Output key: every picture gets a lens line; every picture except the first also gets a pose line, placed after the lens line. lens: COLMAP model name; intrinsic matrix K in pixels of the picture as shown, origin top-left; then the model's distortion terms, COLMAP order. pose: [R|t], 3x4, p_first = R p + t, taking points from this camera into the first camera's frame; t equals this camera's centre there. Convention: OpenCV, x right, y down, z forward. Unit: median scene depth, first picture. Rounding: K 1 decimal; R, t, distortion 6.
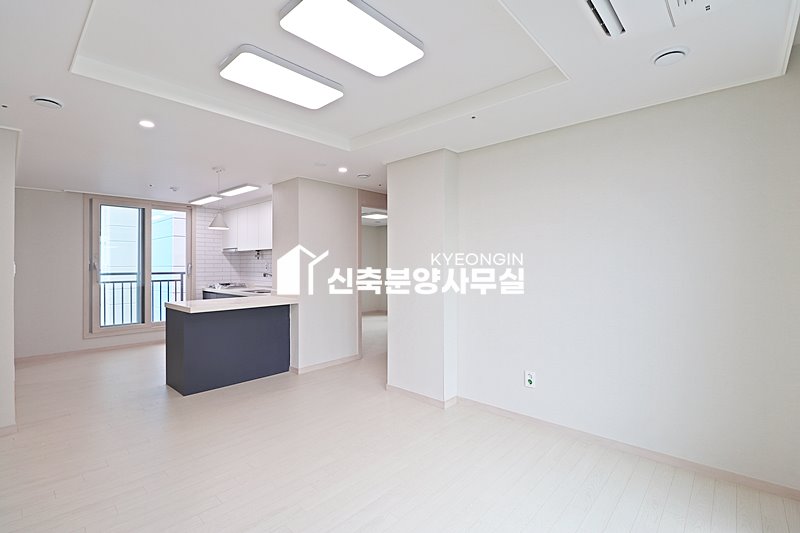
lens RADIAL K [[372.6, 0, 402.8], [0, 372.6, 261.7], [0, 0, 1]] dist [-0.000530, -0.009048]
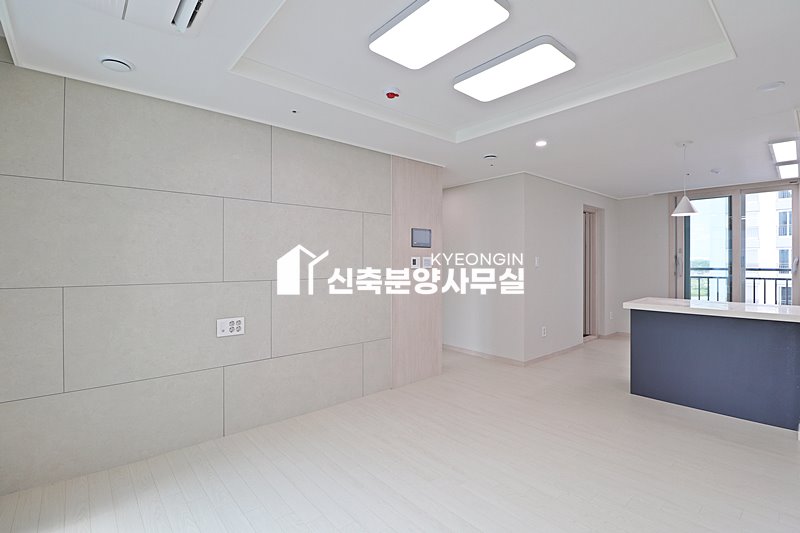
lens RADIAL K [[372.6, 0, 402.8], [0, 372.6, 261.7], [0, 0, 1]] dist [-0.000530, -0.009048]
pose [[-0.123081, 0.010282, -0.992343, 0.287562], [0.002247, 0.999947, 0.010082, 0.003450], [0.992394, -0.000989, -0.123098, 0.337407]]
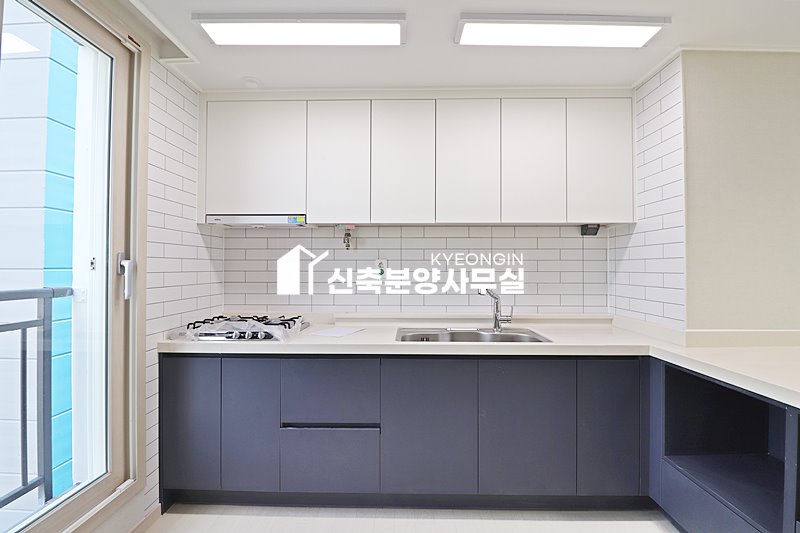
lens RADIAL K [[382.3, 0, 413.4], [0, 382.3, 263.4], [0, 0, 1]] dist [0.000243, -0.000799]
pose [[0.754101, 0.006614, 0.656725, -0.652087], [-0.009264, 0.999957, 0.000567, 0.007881], [-0.656693, -0.006511, 0.754130, 0.722863]]
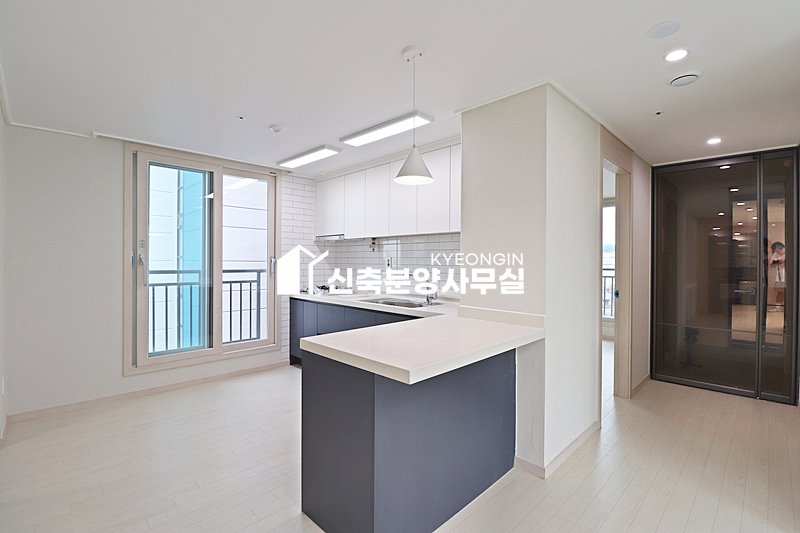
lens RADIAL K [[372.6, 0, 402.8], [0, 372.6, 261.7], [0, 0, 1]] dist [-0.000530, -0.009048]
pose [[0.998707, 0.010064, -0.049837, -0.330538], [-0.009637, 0.999915, 0.008812, 0.005585], [0.049922, -0.008320, 0.998718, 0.365515]]
